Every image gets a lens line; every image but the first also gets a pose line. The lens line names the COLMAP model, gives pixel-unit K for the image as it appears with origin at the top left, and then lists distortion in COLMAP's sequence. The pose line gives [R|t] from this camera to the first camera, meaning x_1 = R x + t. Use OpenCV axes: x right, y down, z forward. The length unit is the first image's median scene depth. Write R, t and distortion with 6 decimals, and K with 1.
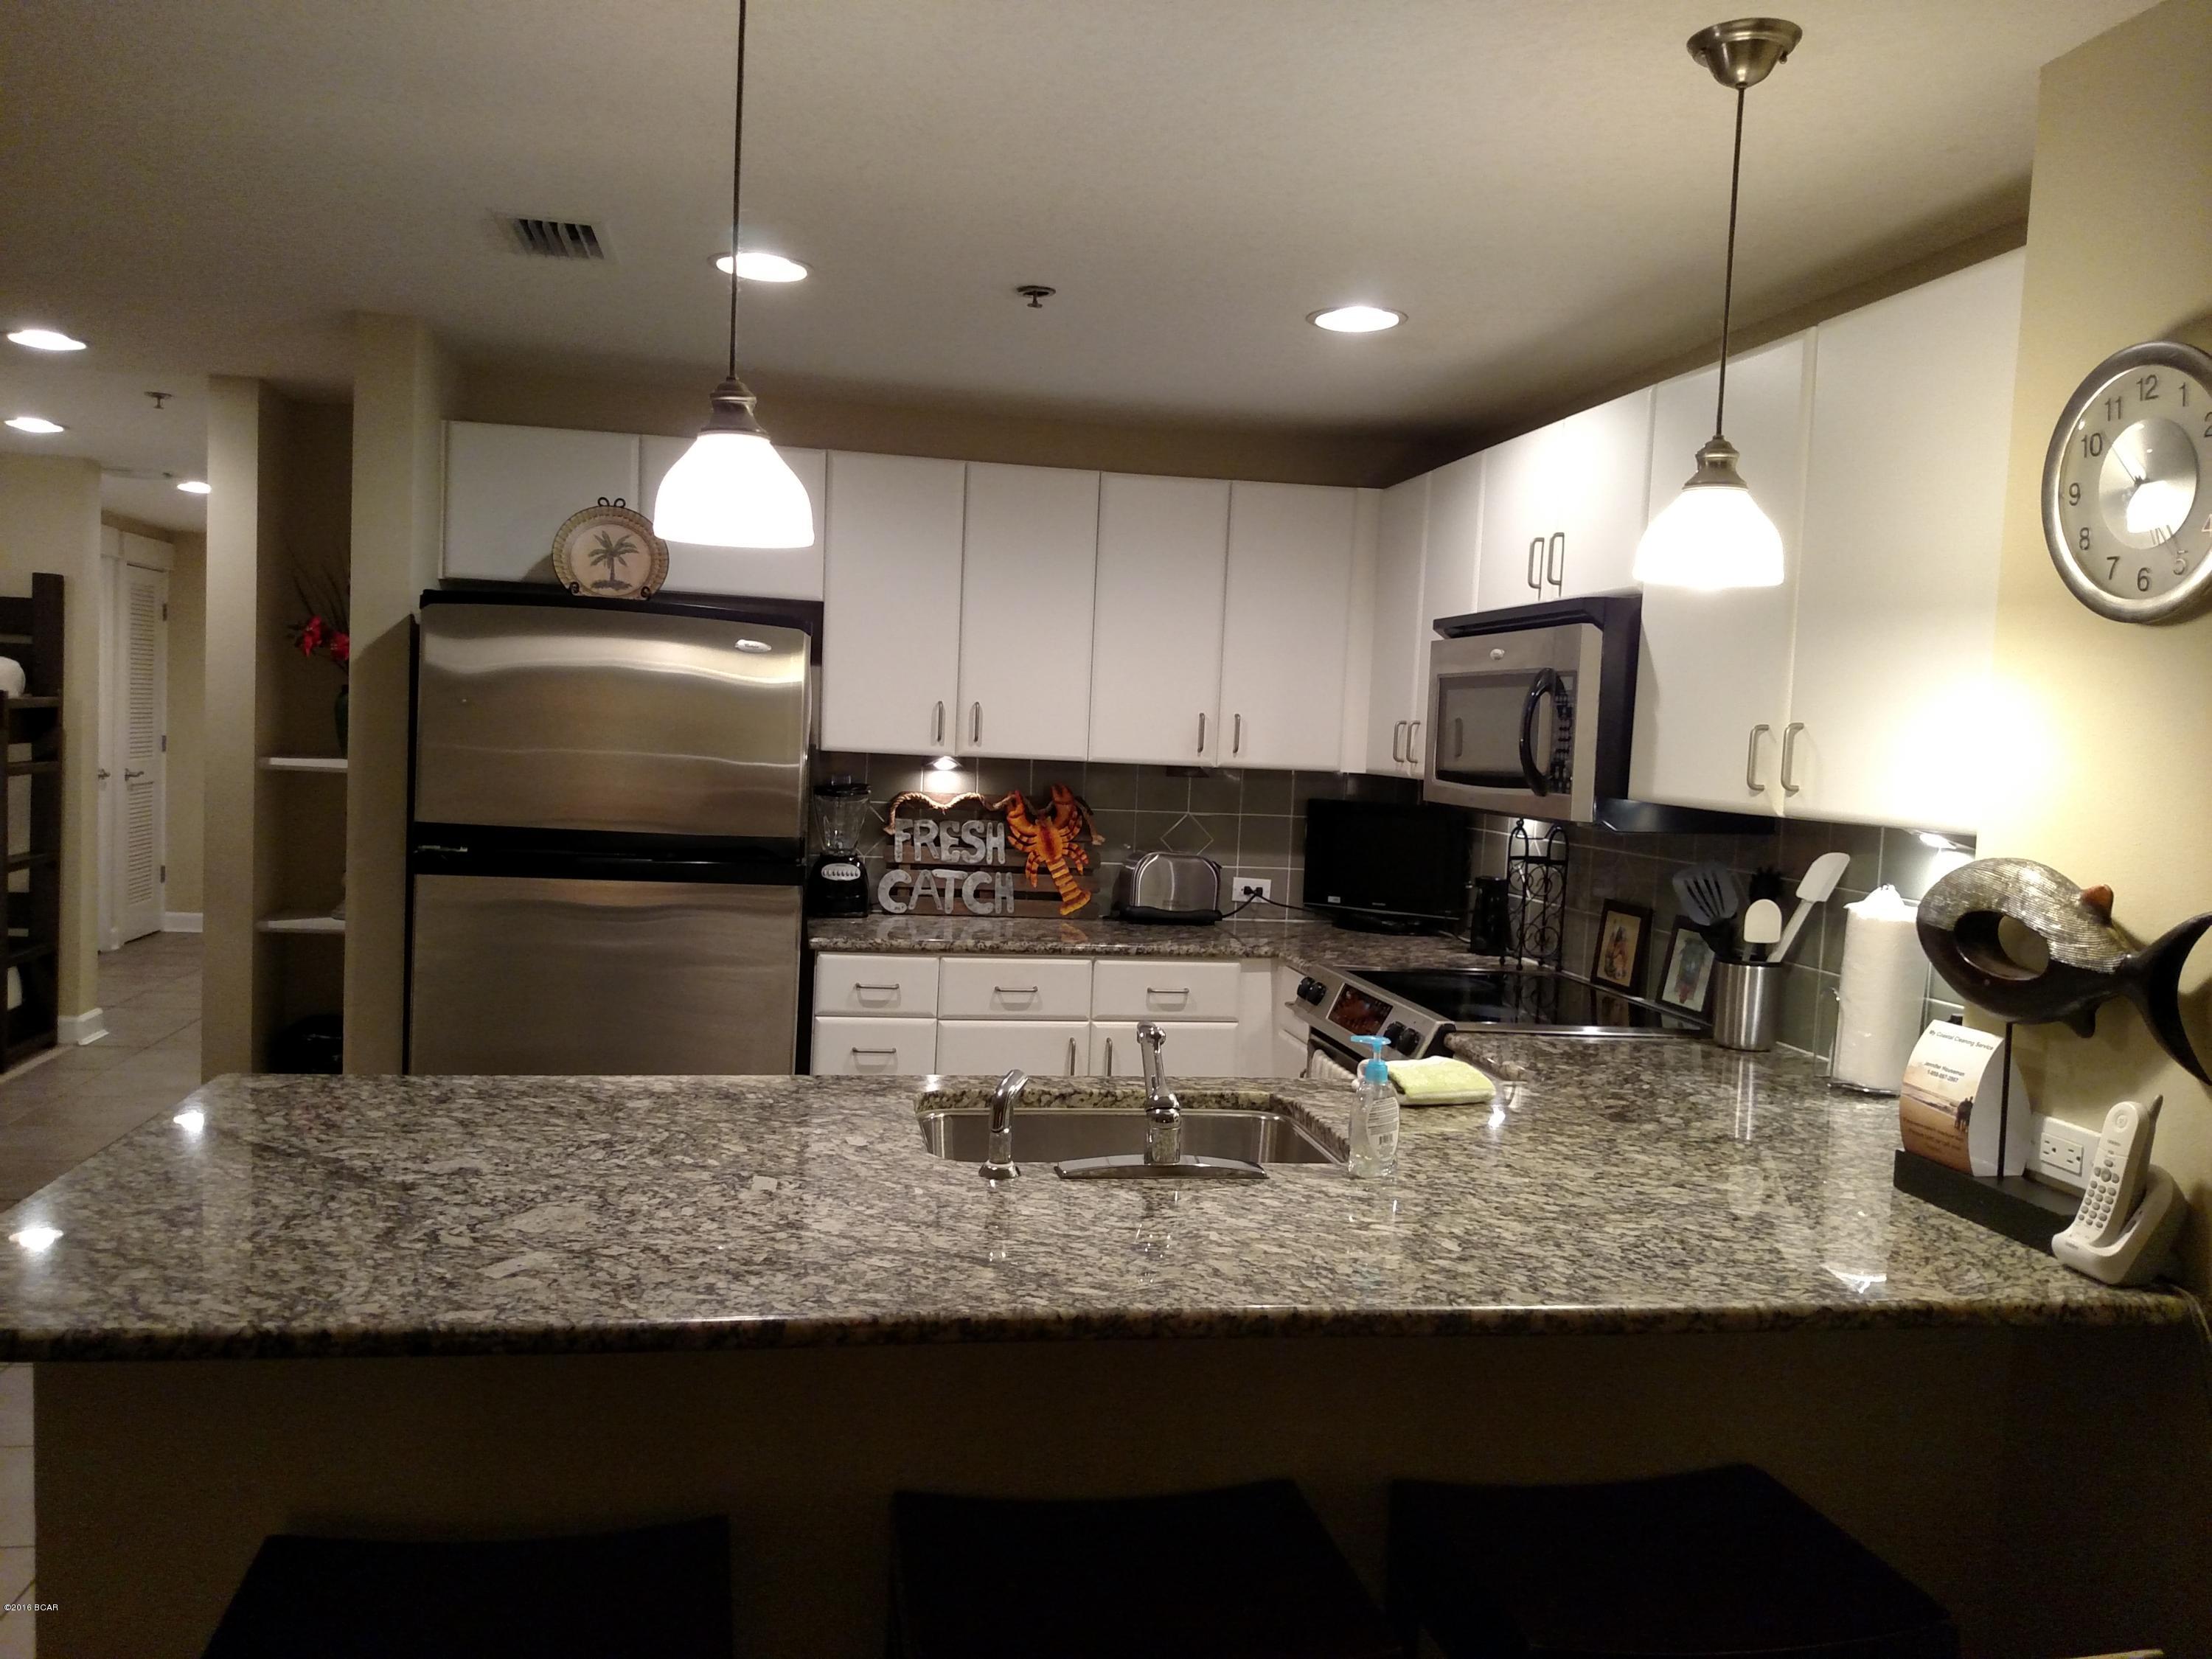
lens RADIAL K [[1732.5, 0, 1100.7], [0, 1732.5, 845.3], [0, 0, 1]] dist [0.182250, -0.281471]
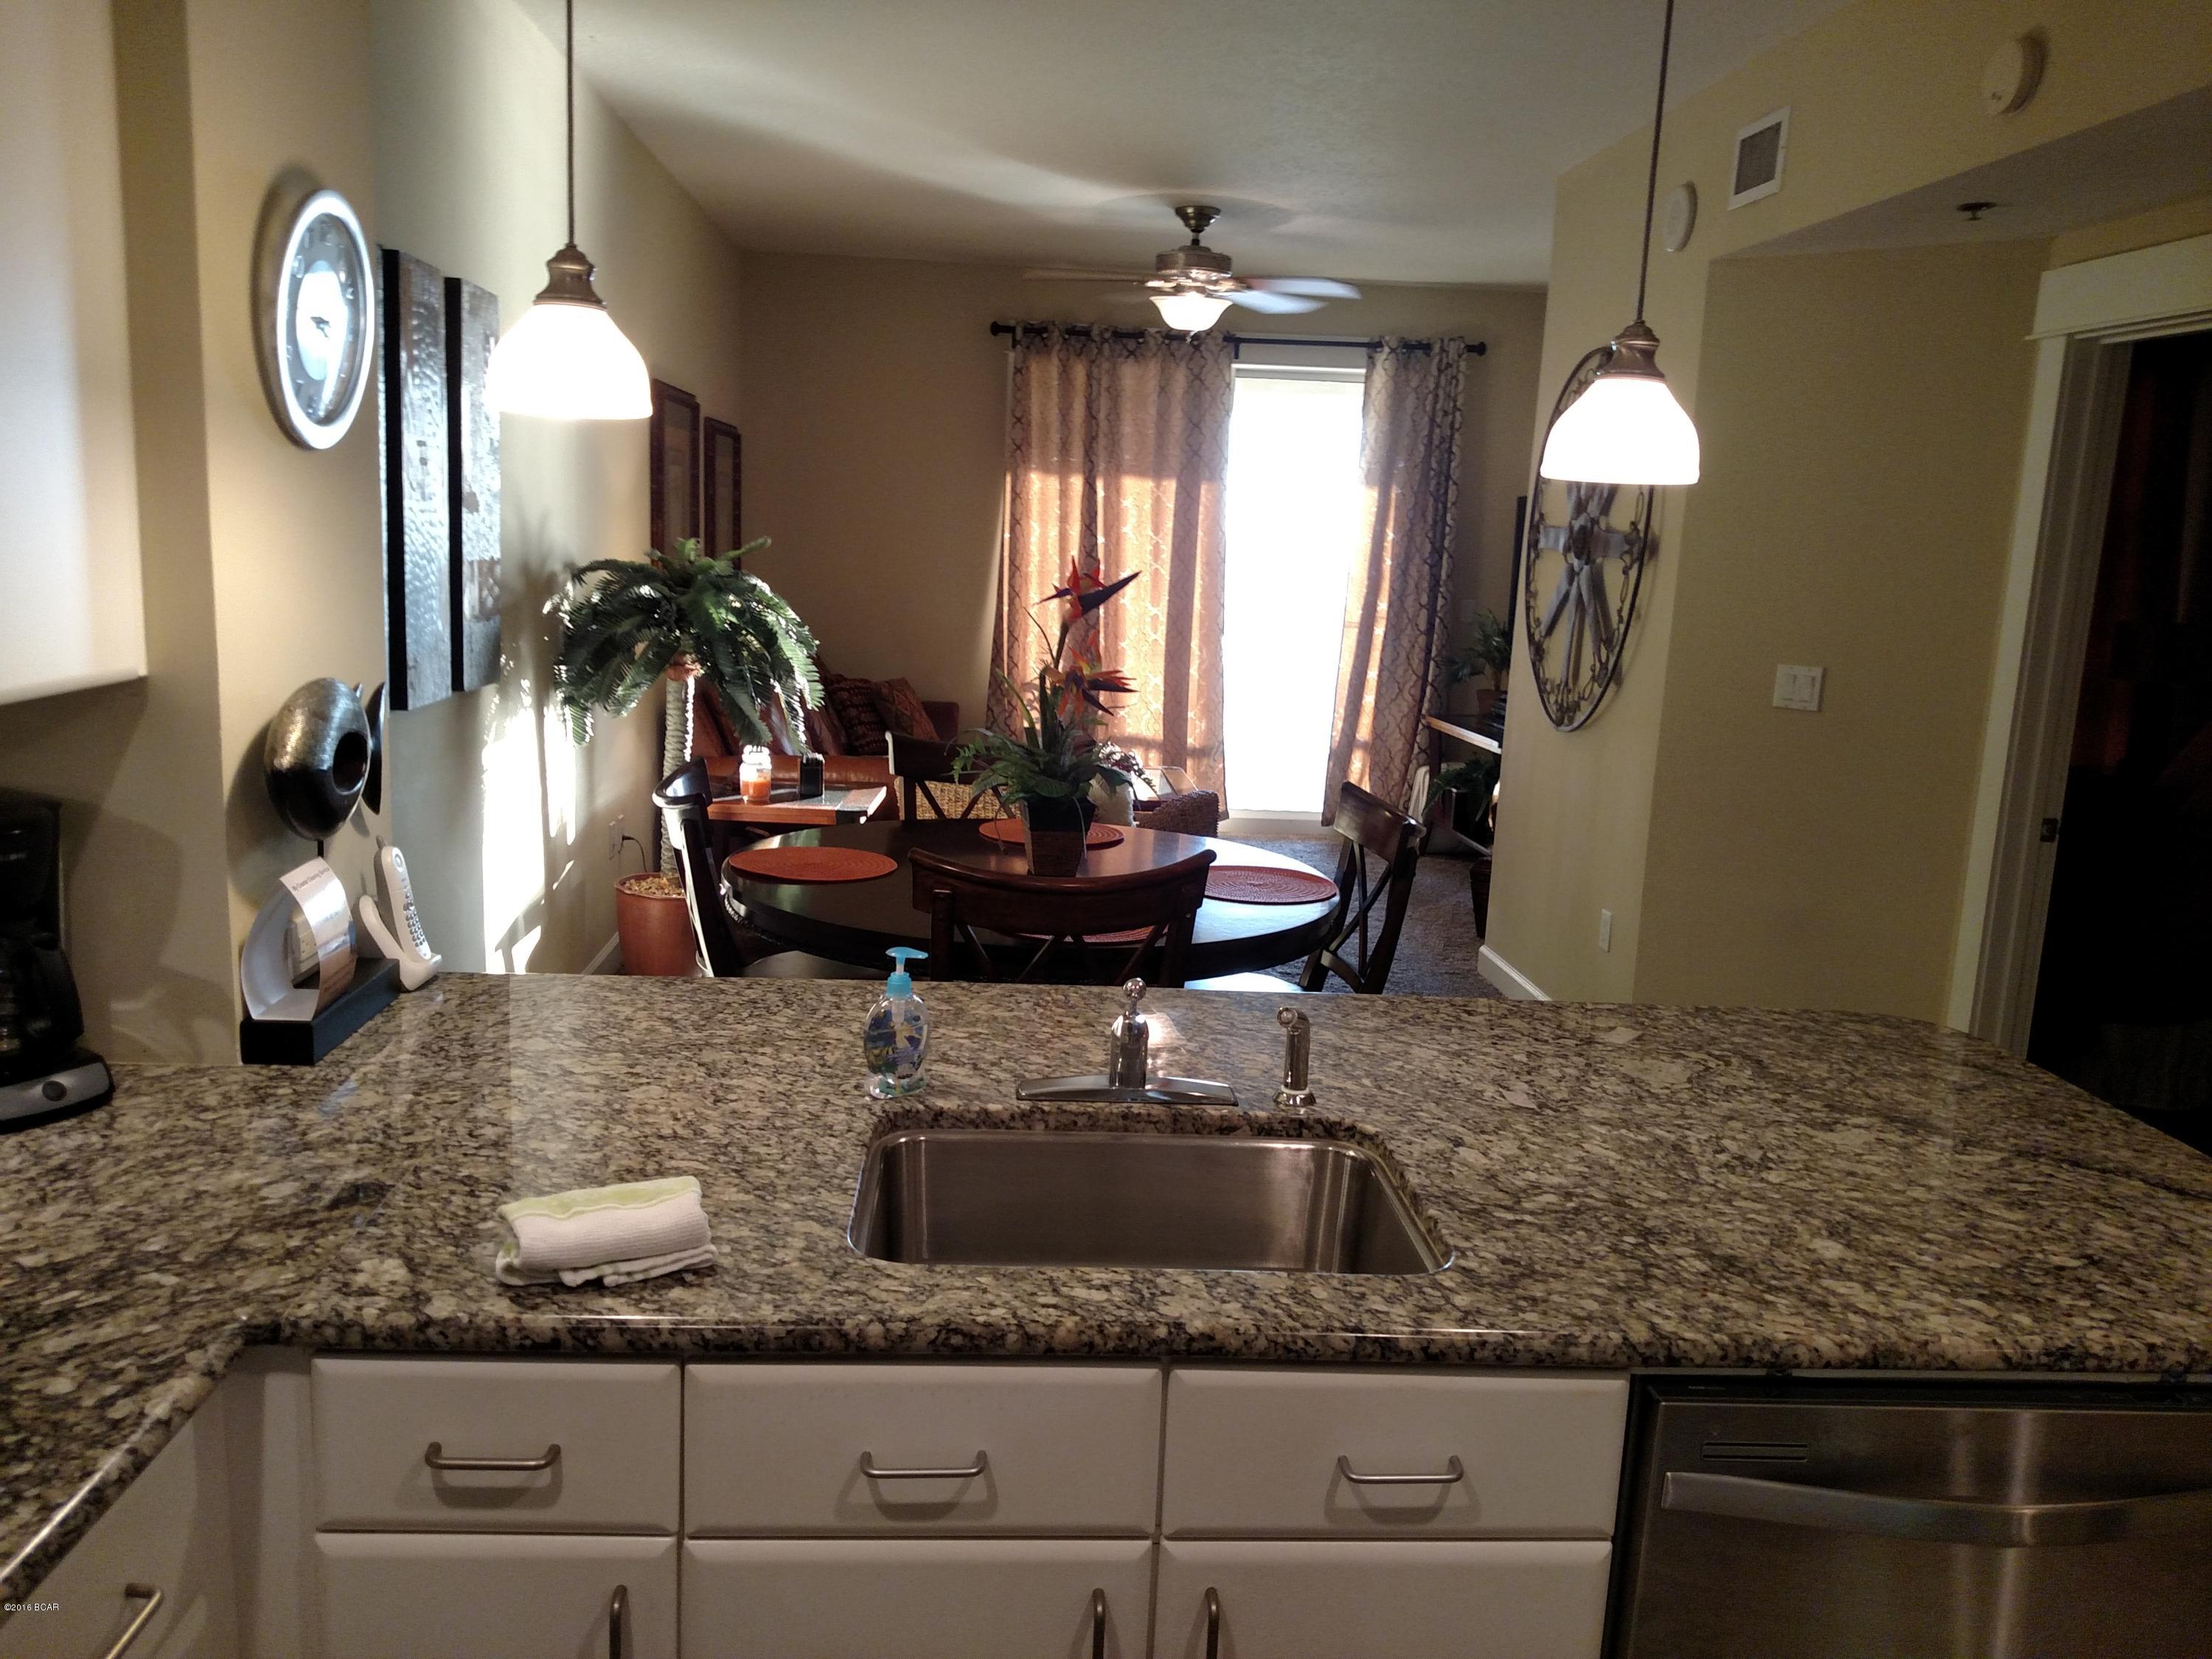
lens RADIAL K [[1732.5, 0, 1100.7], [0, 1732.5, 845.3], [0, 0, 1]] dist [0.182250, -0.281471]
pose [[-0.990158, -0.105244, 0.092255, -0.014084], [-0.078745, 0.963878, 0.254437, -0.105941], [-0.115700, 0.244668, -0.962679, 1.066681]]
